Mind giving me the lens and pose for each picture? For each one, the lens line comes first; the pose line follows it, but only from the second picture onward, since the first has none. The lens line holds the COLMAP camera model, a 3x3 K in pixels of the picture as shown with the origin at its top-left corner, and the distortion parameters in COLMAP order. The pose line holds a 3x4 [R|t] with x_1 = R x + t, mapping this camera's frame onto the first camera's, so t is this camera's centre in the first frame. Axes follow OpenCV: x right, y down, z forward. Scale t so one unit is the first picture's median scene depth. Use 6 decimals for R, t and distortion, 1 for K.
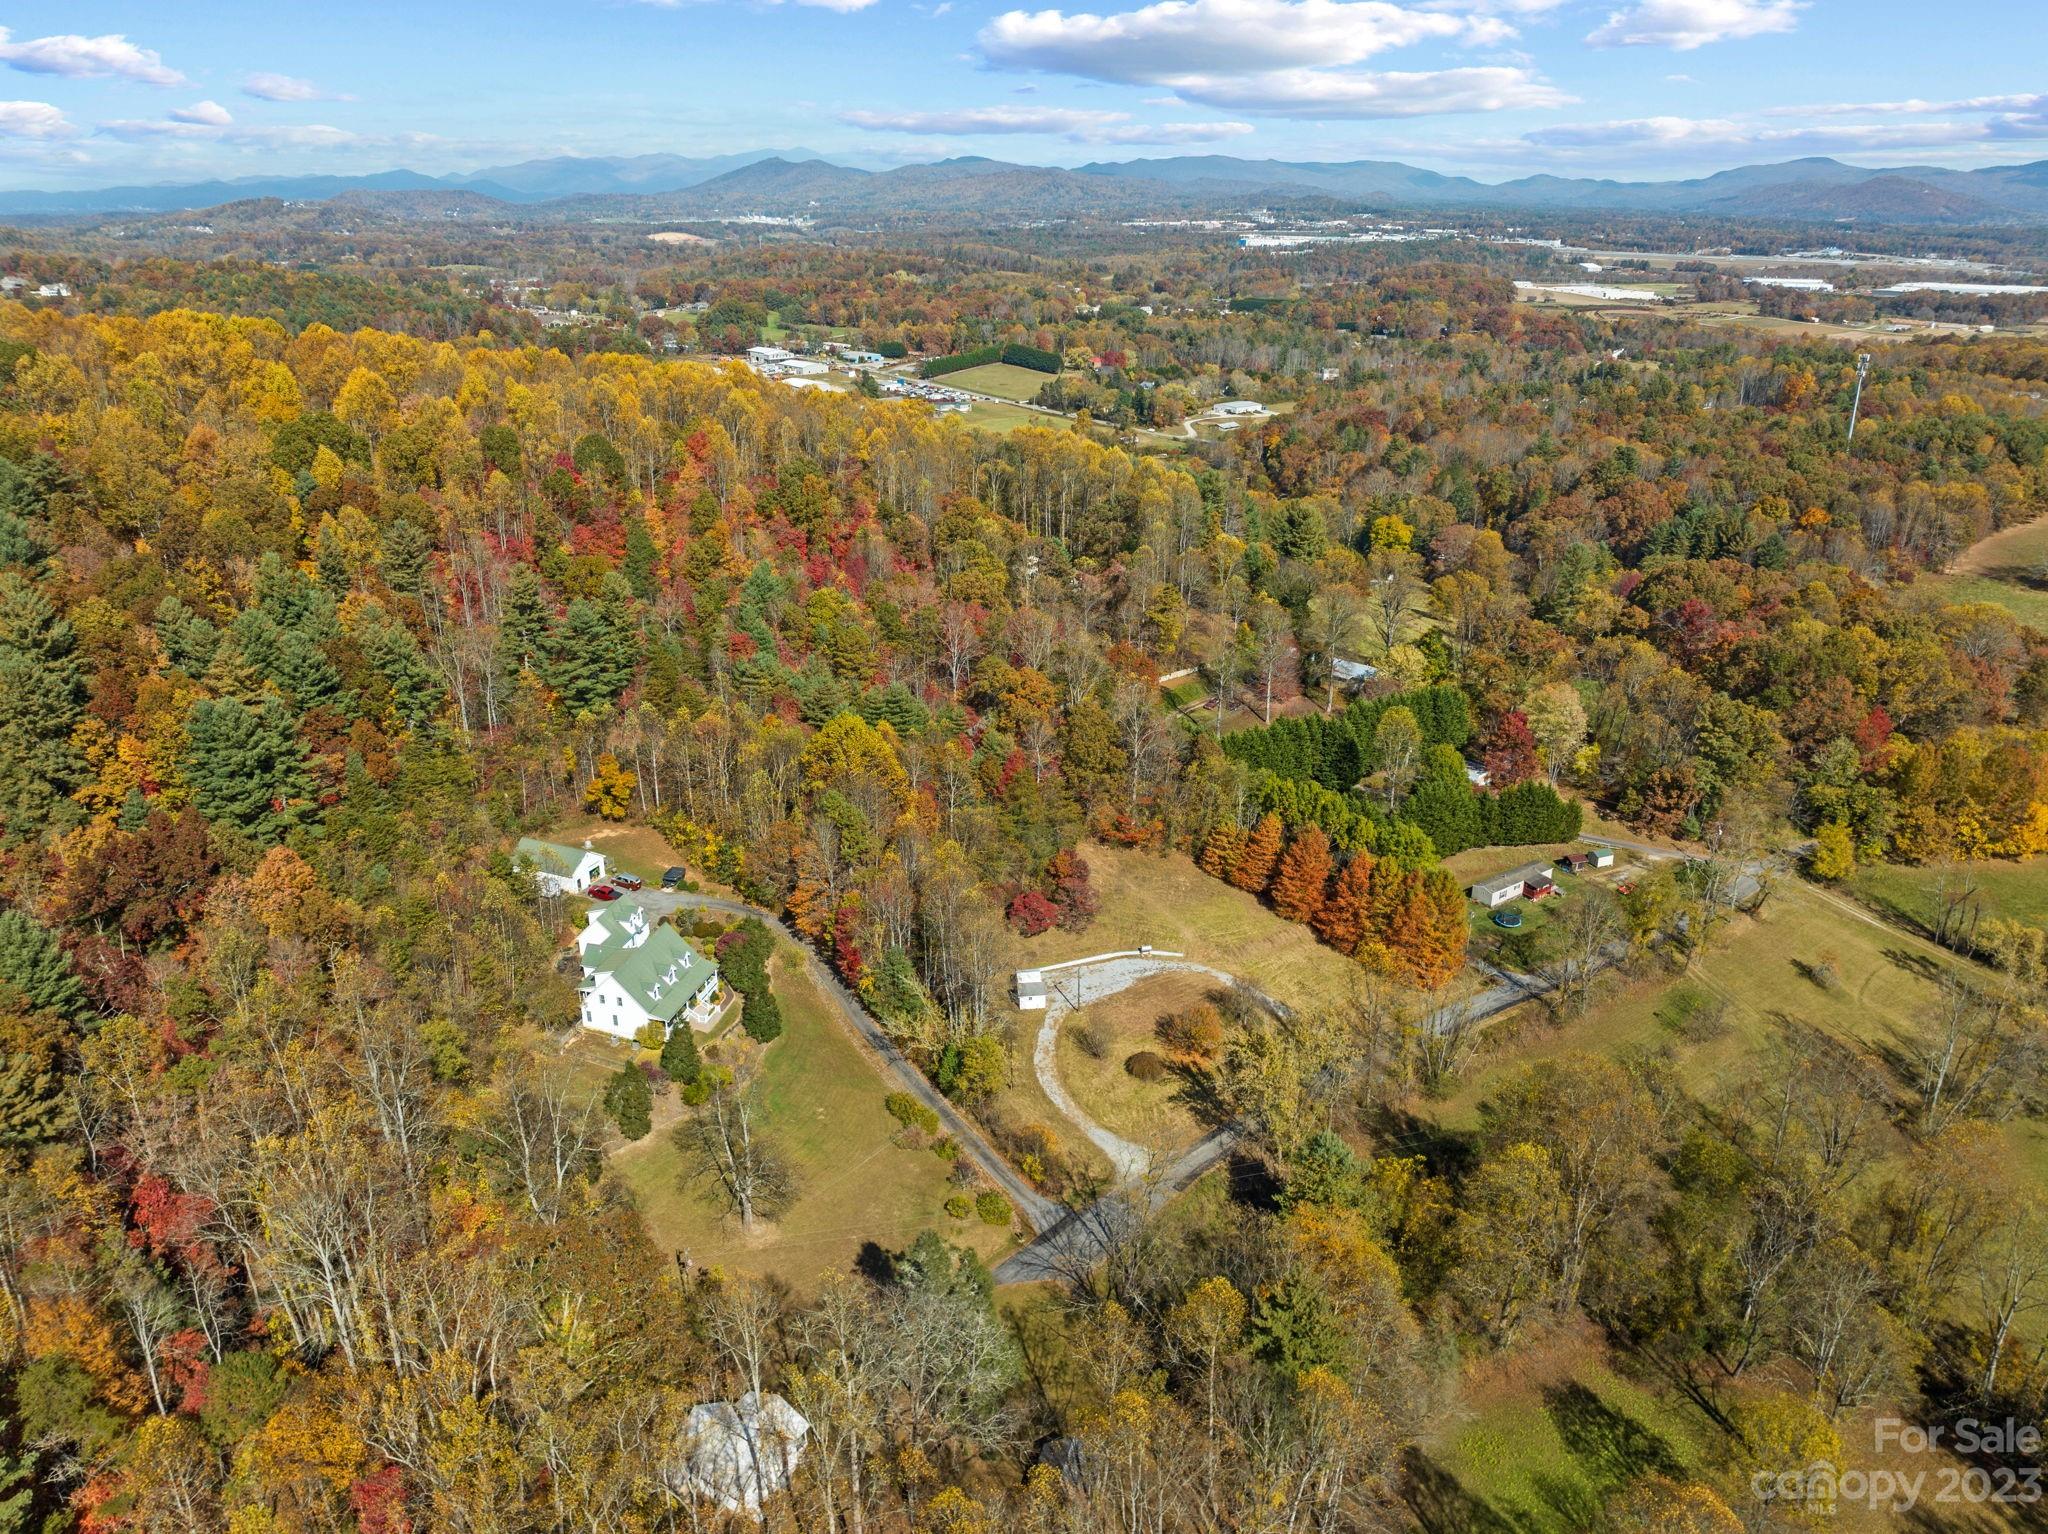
lens RADIAL K [[1465.6, 0, 1041.9], [0, 1465.6, 763.4], [0, 0, 1]] dist [-0.042980, 0.008708]
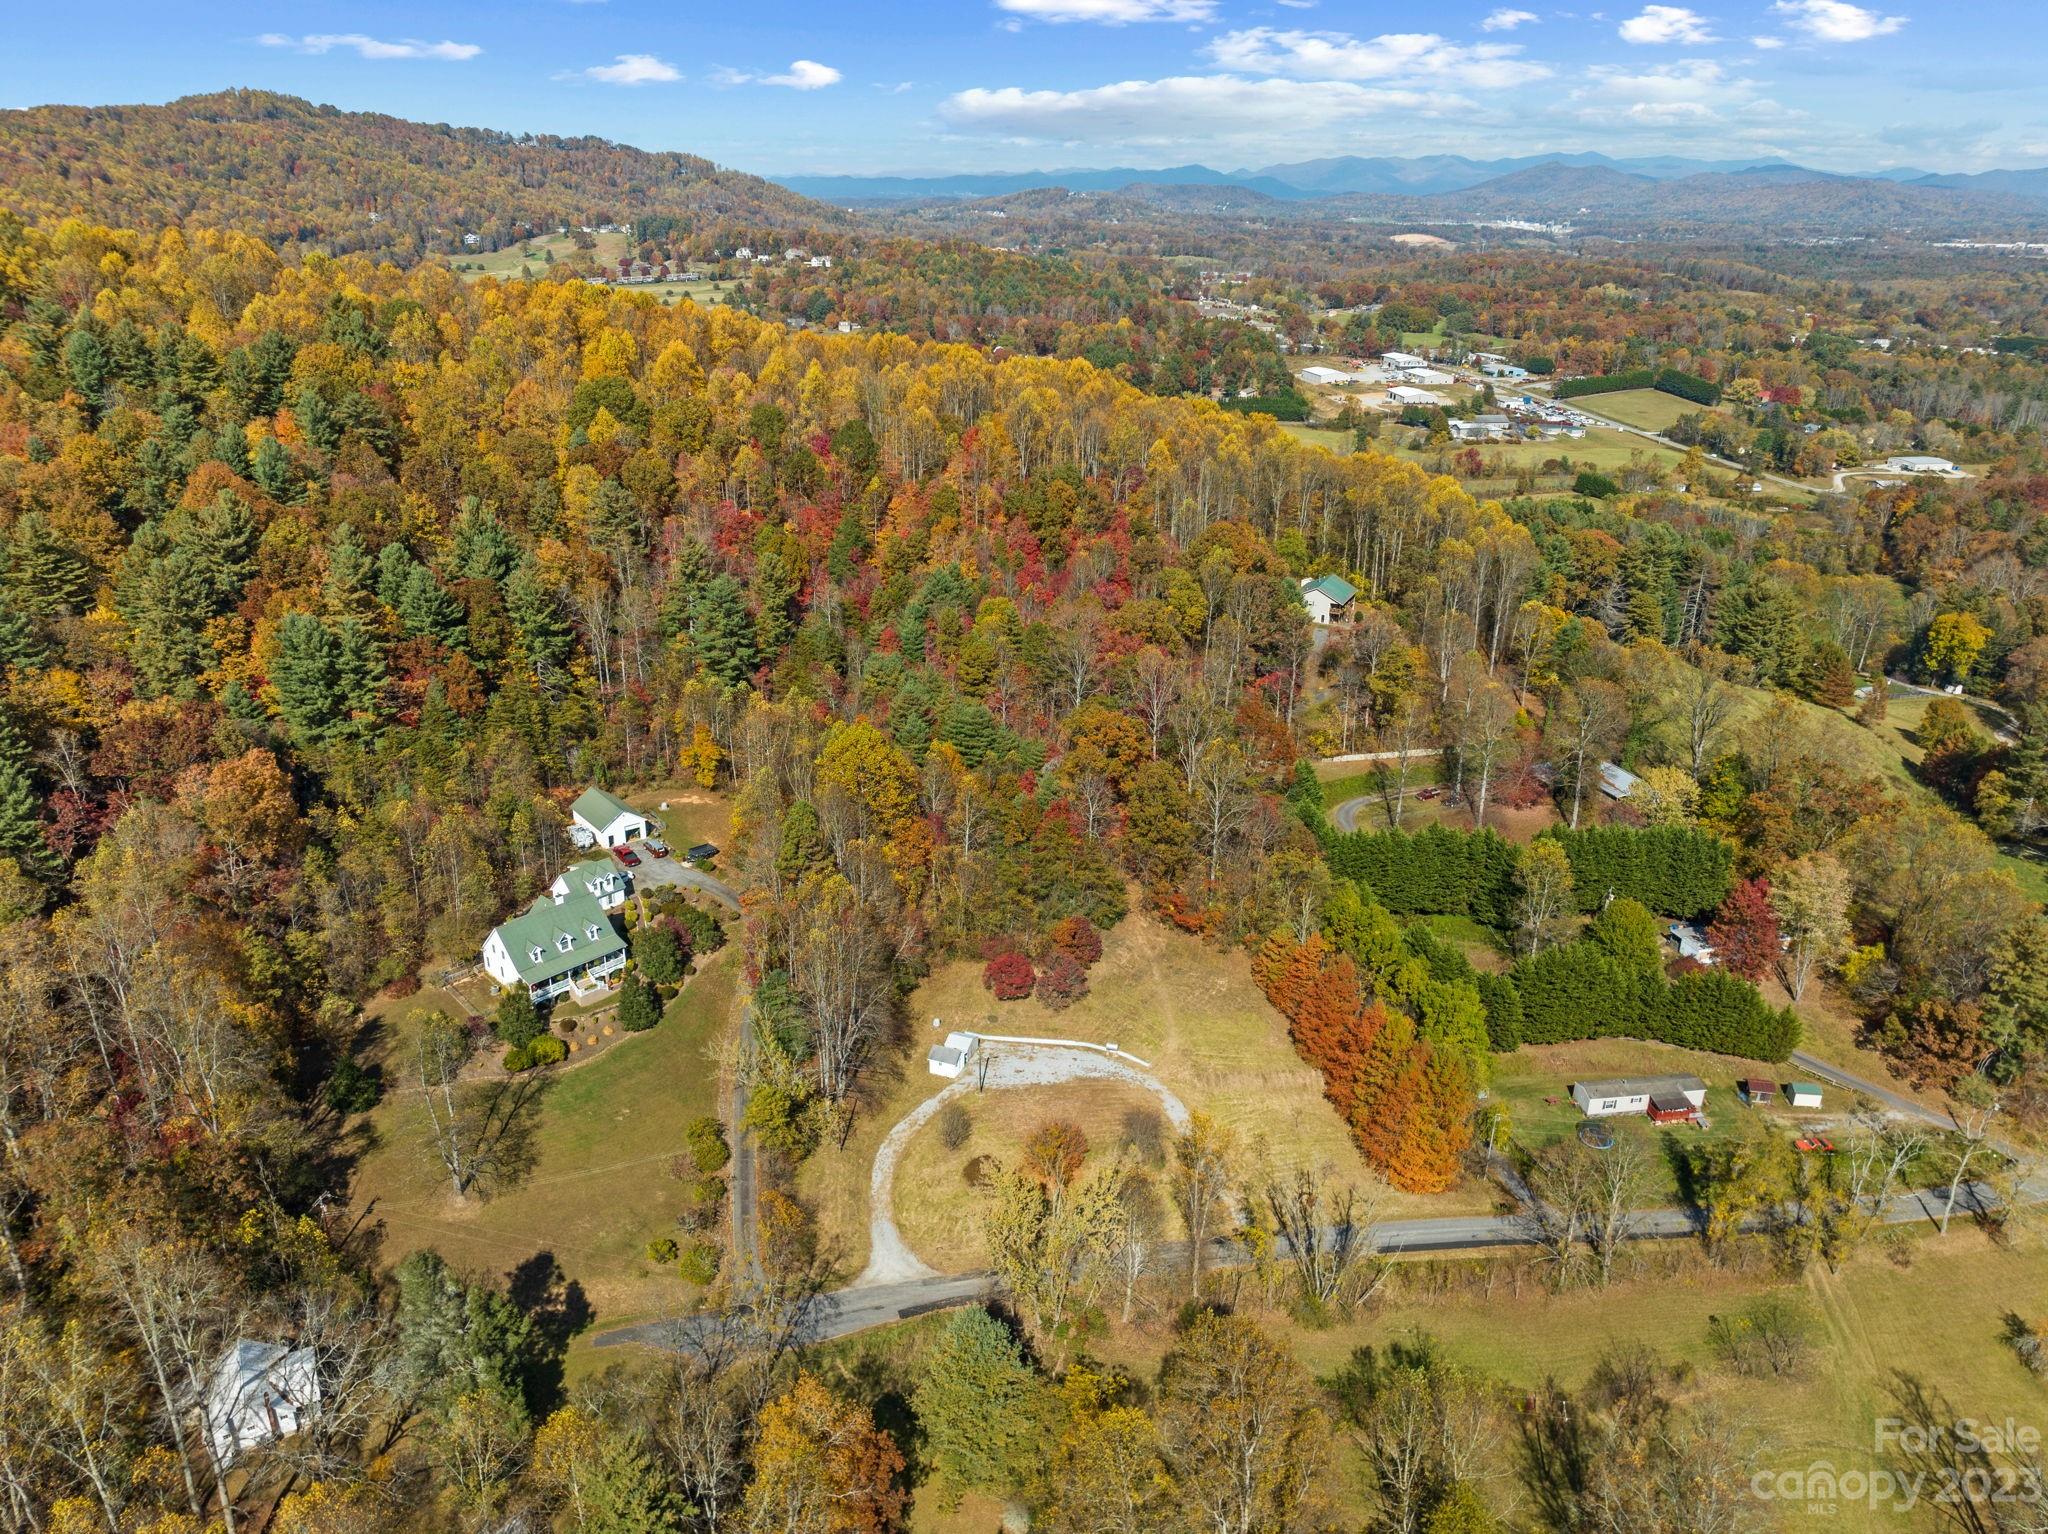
lens RADIAL K [[1465.3, 0, 1038.2], [0, 1465.3, 761.2], [0, 0, 1]] dist [-0.052731, 0.026306]
pose [[0.879293, 0.185131, -0.438829, 0.194623], [-0.185880, 0.981687, 0.041695, -0.035687], [0.438512, 0.044907, 0.897603, 0.091014]]
